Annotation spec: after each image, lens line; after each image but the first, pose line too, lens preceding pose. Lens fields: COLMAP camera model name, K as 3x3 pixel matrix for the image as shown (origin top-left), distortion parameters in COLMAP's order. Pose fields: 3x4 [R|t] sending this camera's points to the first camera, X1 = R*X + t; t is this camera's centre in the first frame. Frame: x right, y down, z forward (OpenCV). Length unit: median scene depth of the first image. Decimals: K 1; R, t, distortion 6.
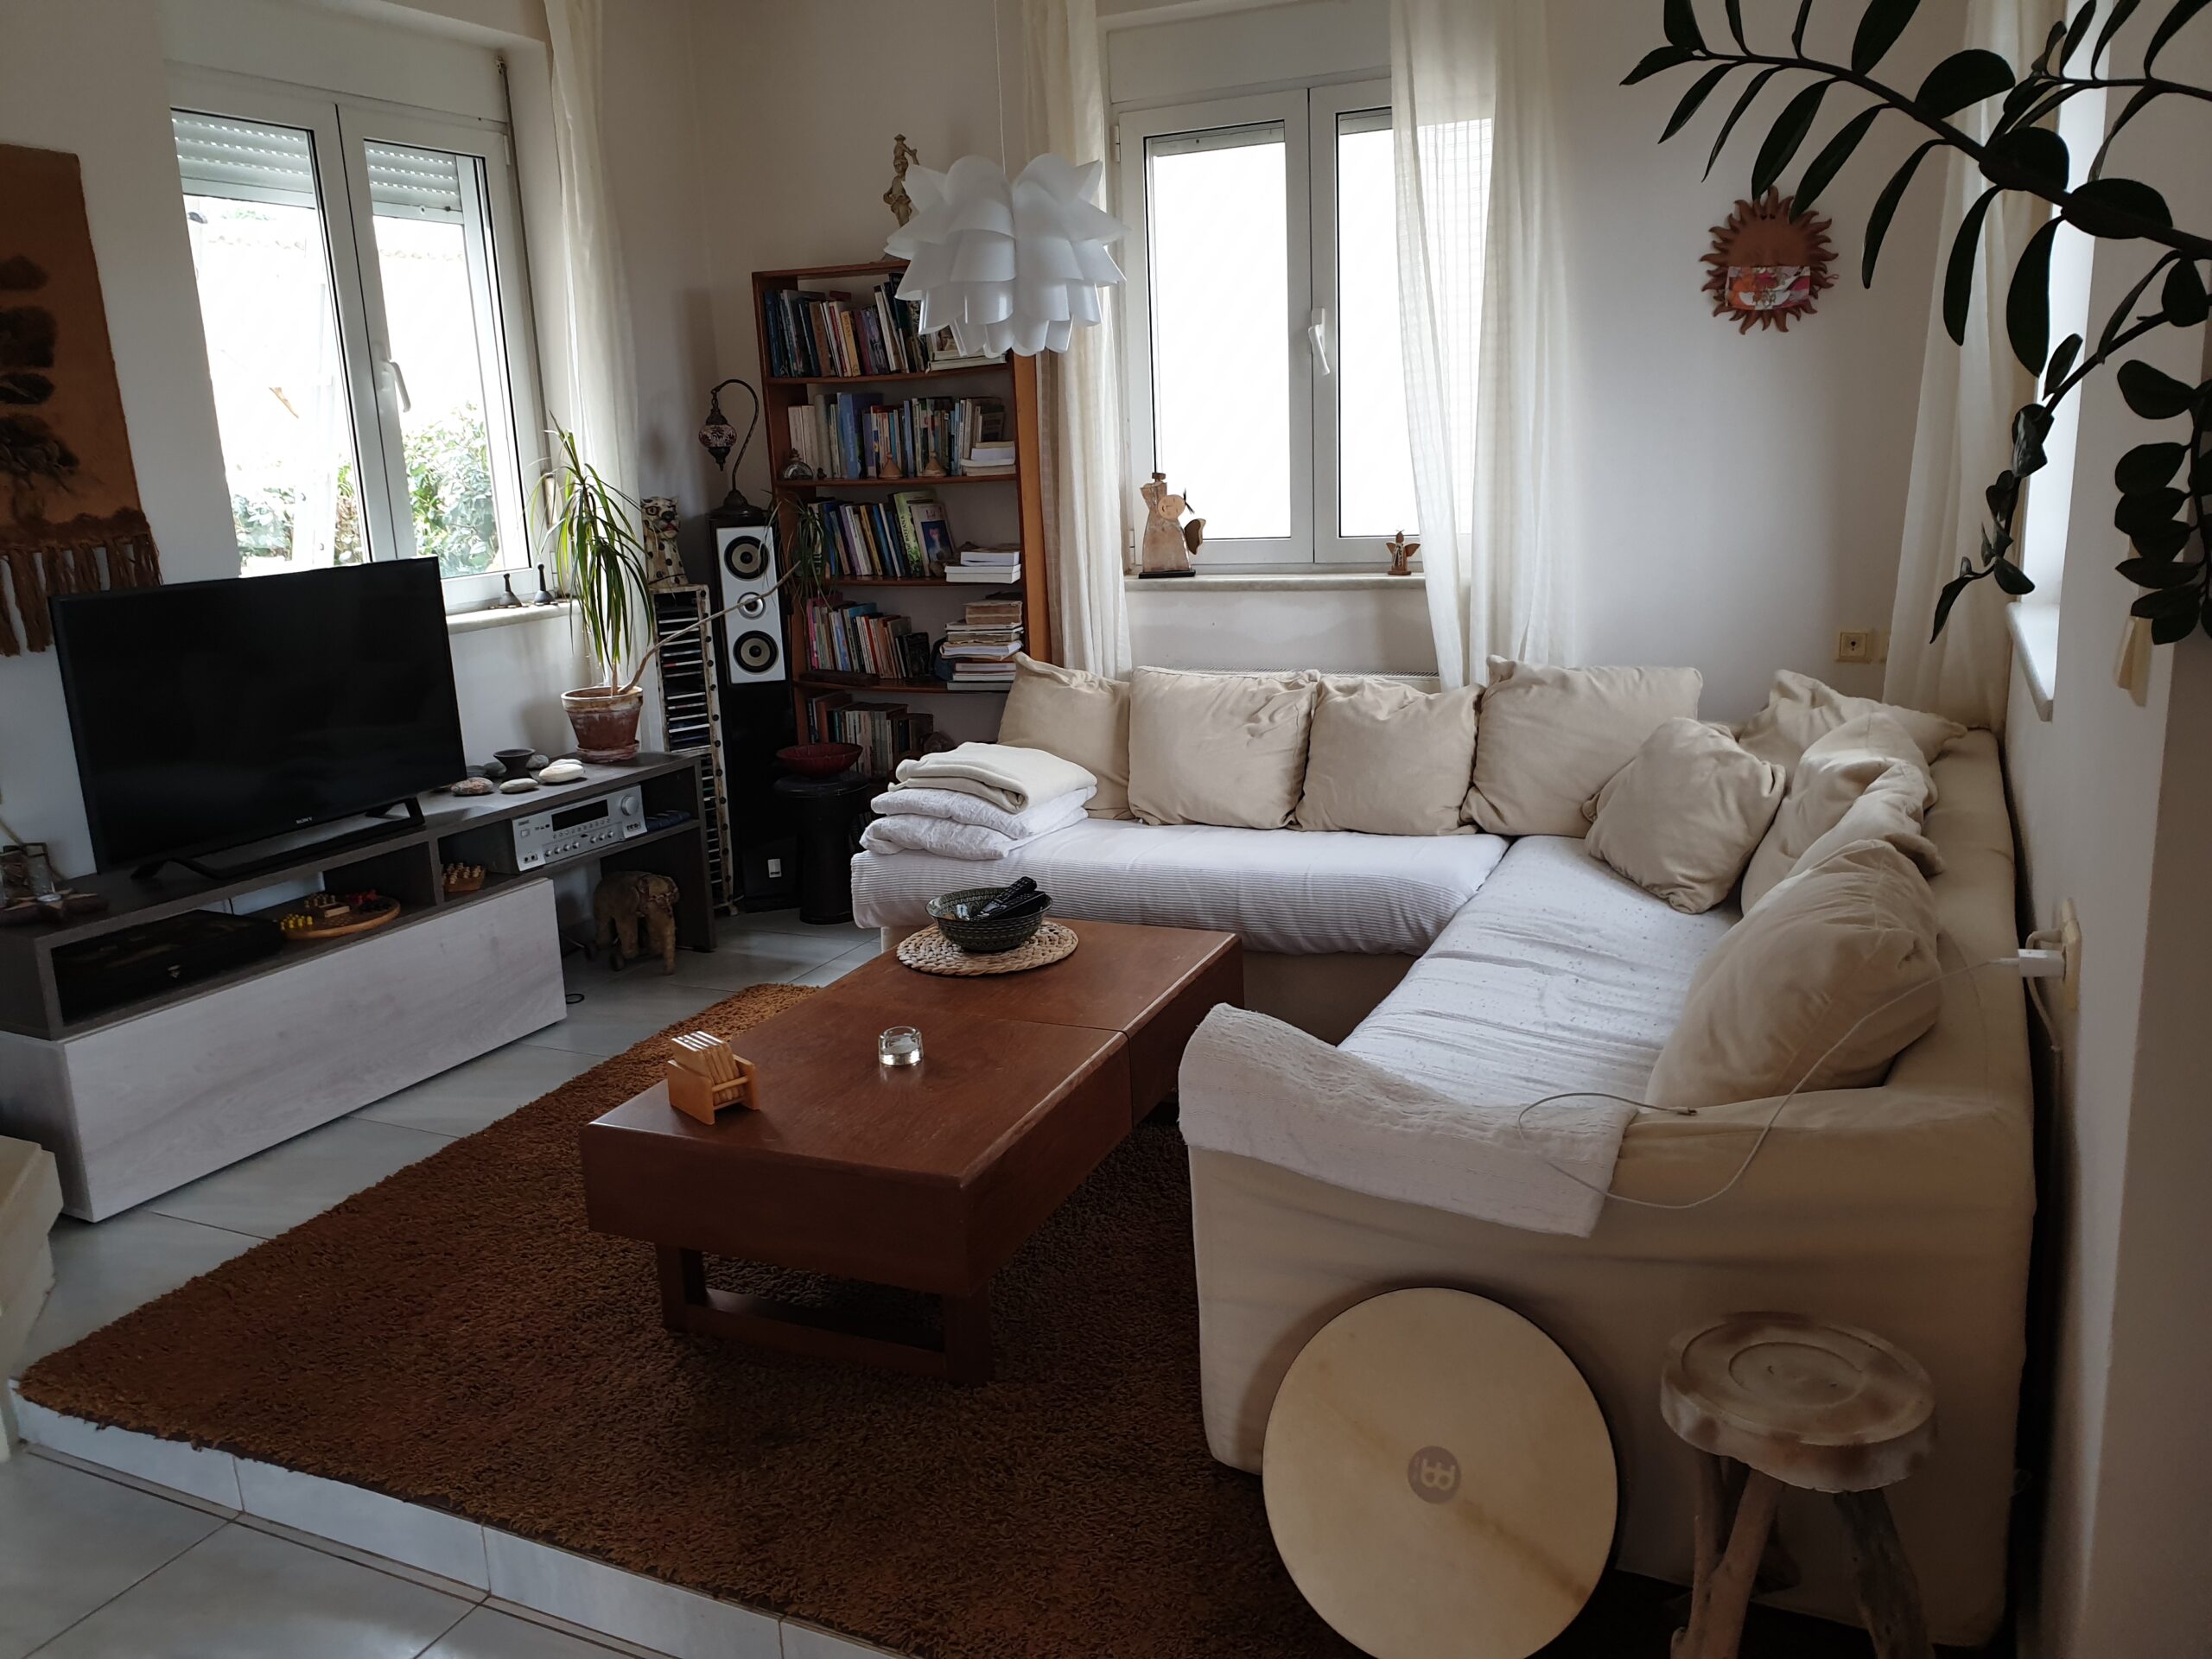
lens RADIAL K [[1705.3, 0, 1106.0], [0, 1705.3, 829.5], [0, 0, 1]] dist [0.002062, 0.002140]
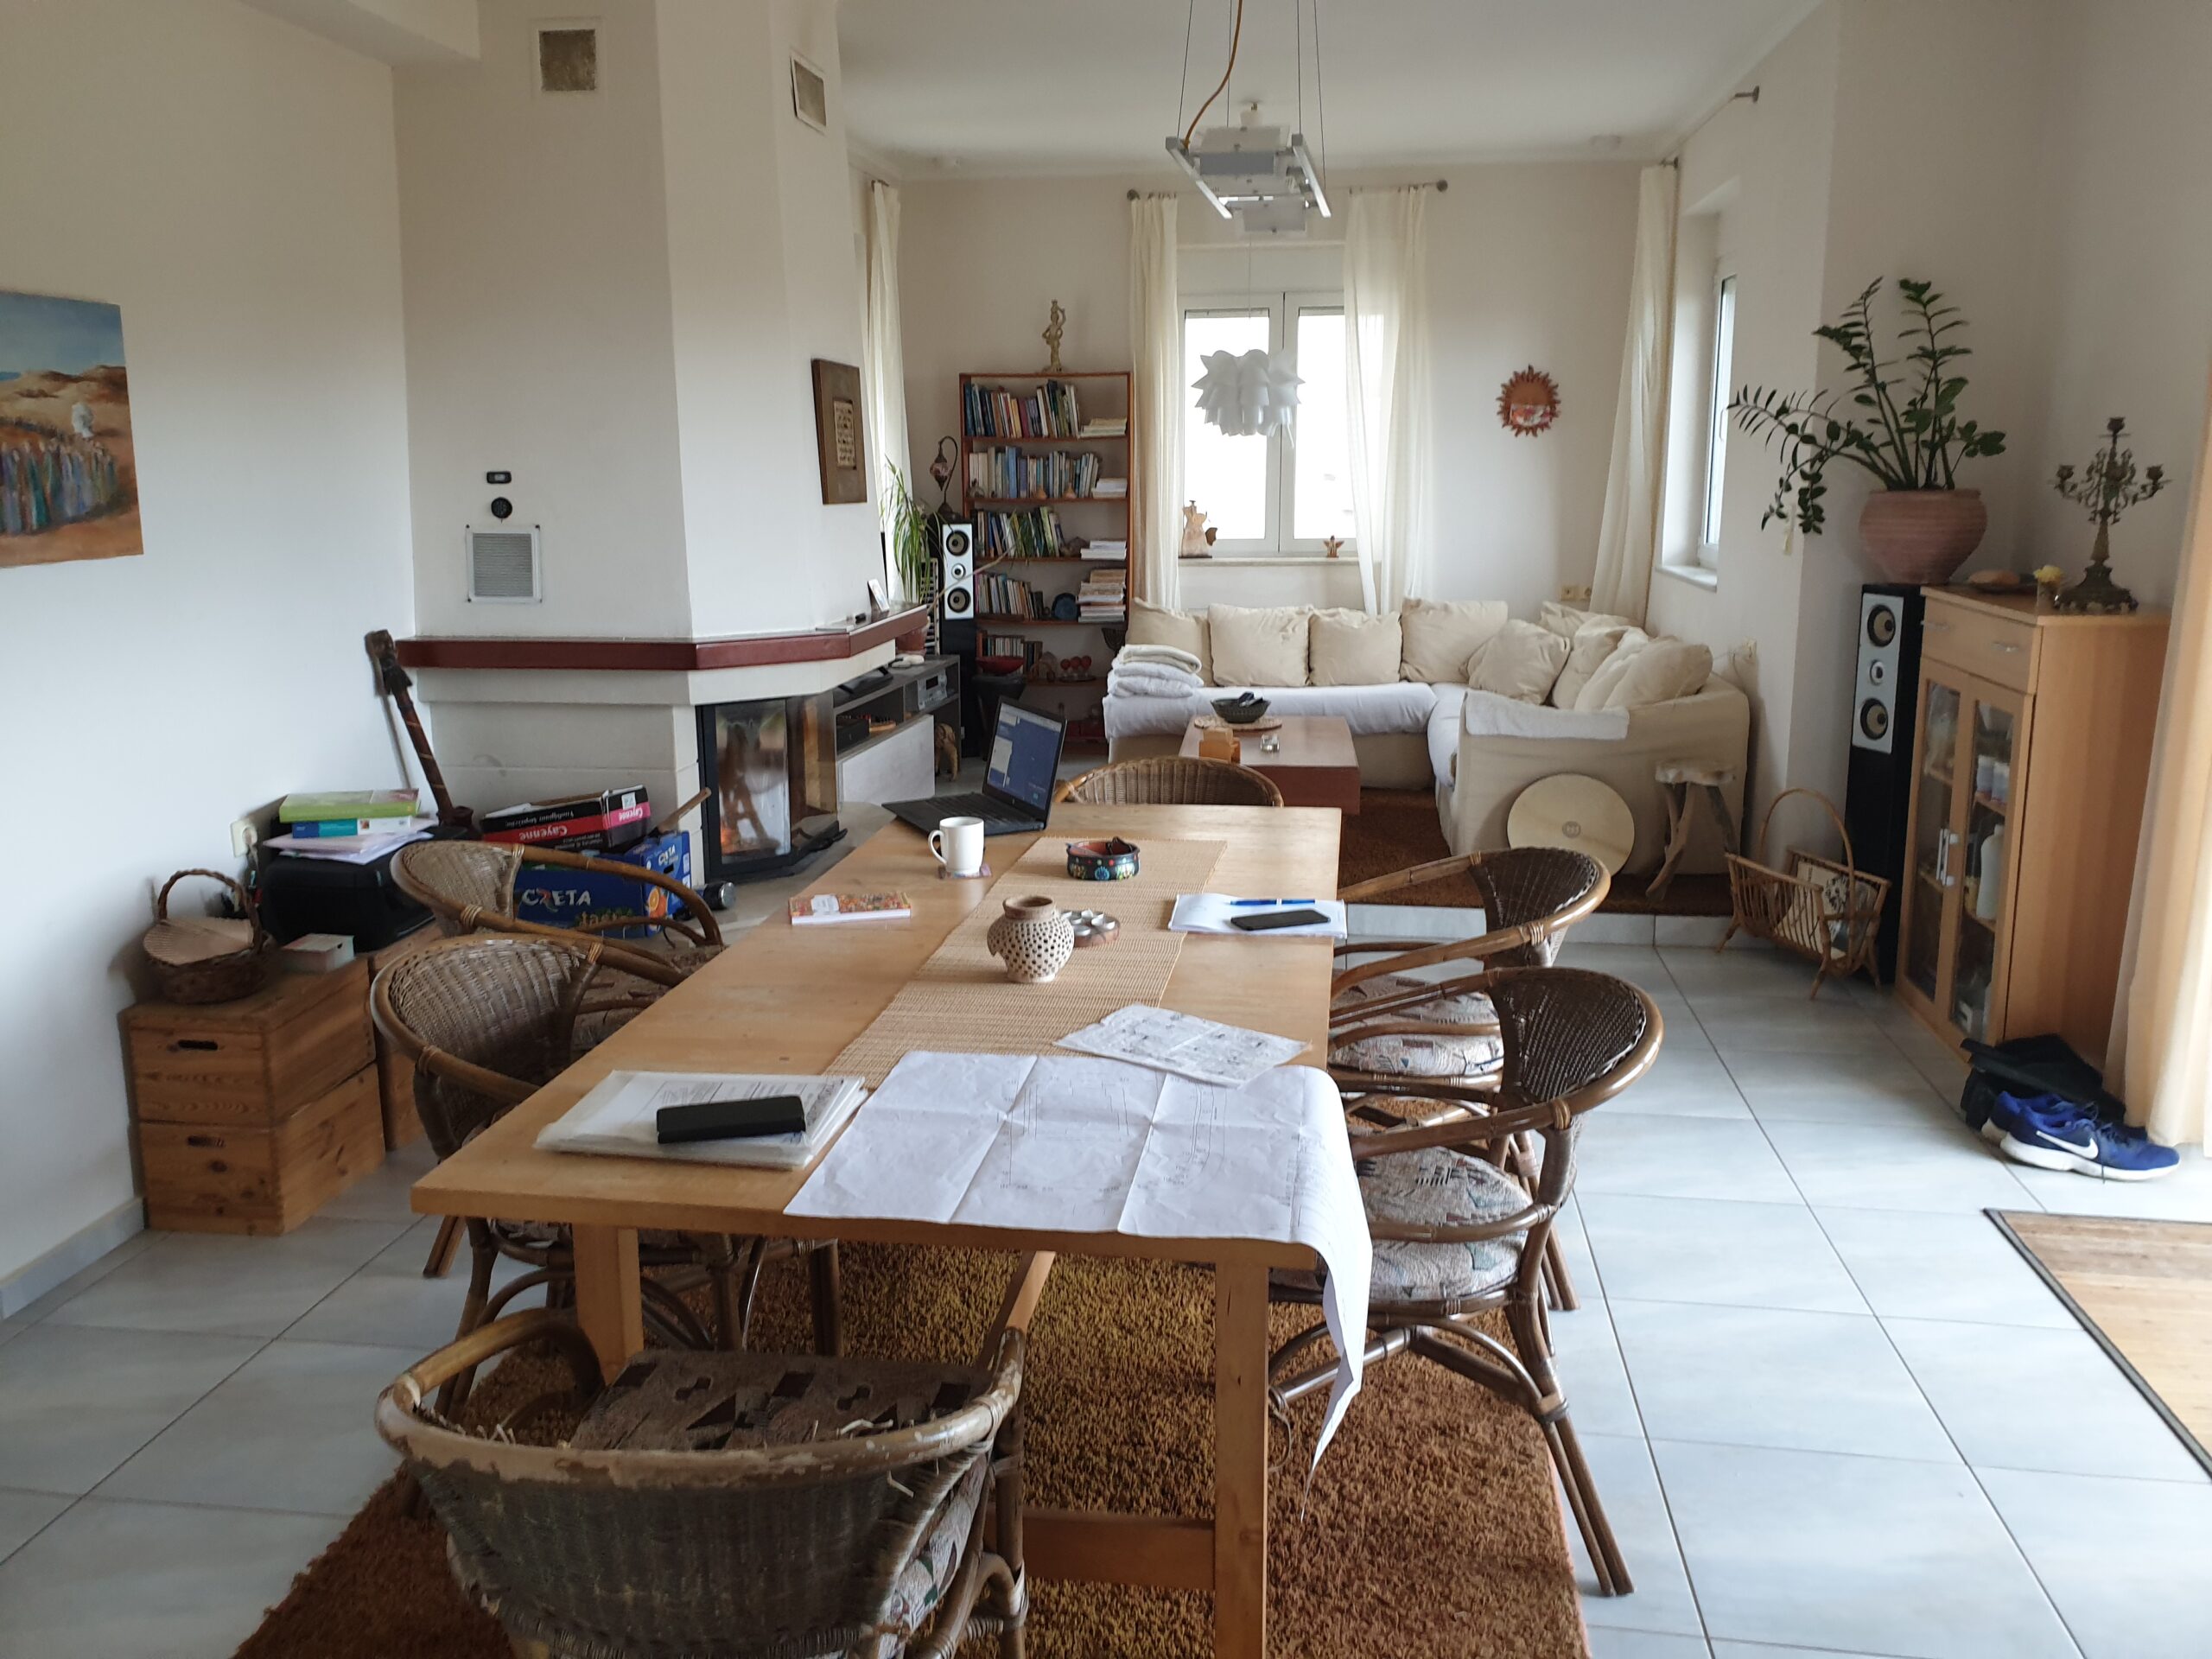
lens RADIAL K [[1712.4, 0, 1106.0], [0, 1712.4, 829.5], [0, 0, 1]] dist [0.065224, 0.000908]
pose [[0.951719, -0.028726, 0.305624, -0.661616], [0.037195, 0.999068, -0.021922, 0.182522], [-0.304710, 0.032232, 0.951900, -0.711183]]
